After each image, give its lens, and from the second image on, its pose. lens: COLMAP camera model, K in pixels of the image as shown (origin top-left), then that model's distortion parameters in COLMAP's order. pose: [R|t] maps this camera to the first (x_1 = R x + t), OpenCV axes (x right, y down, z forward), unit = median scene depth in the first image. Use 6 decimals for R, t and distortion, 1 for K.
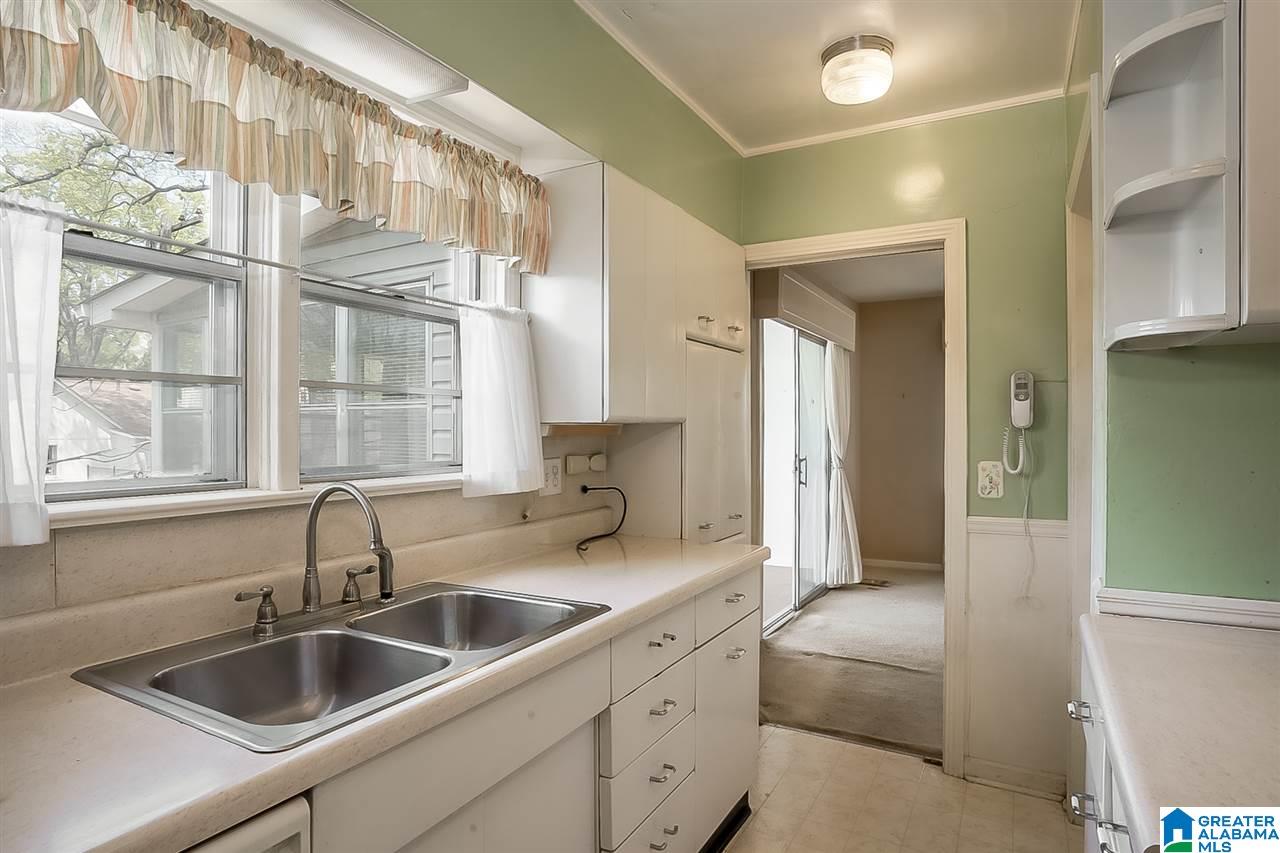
lens RADIAL K [[725.4, 0, 580.3], [0, 725.4, 427.8], [0, 0, 1]] dist [-0.064686, 0.039197]
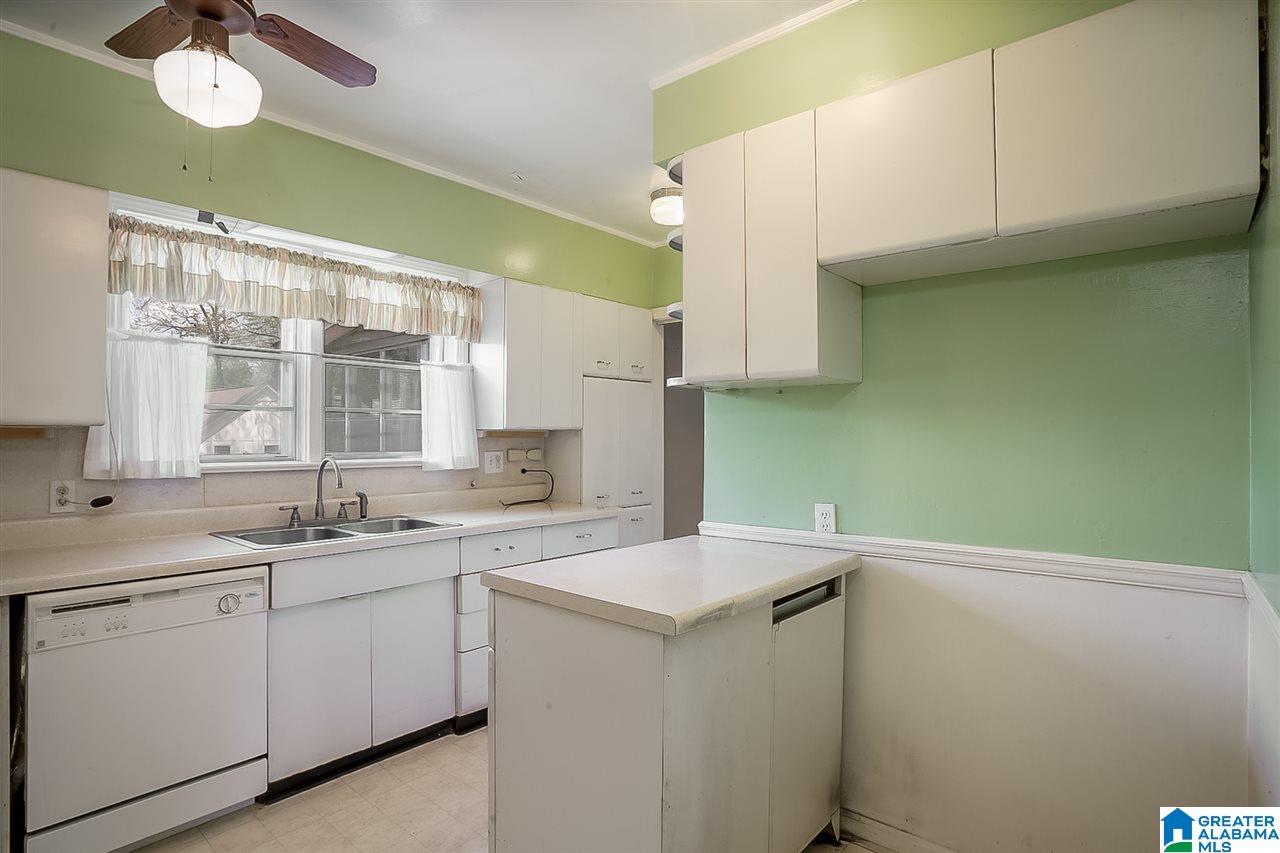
lens RADIAL K [[668.0, 0, 593.4], [0, 668.0, 431.6], [0, 0, 1]] dist [-0.077531, 0.050903]
pose [[0.978023, 0.001736, -0.208490, 0.643078], [-0.002595, 0.999989, -0.003845, 0.003978], [0.208481, 0.004301, 0.978017, -0.569300]]
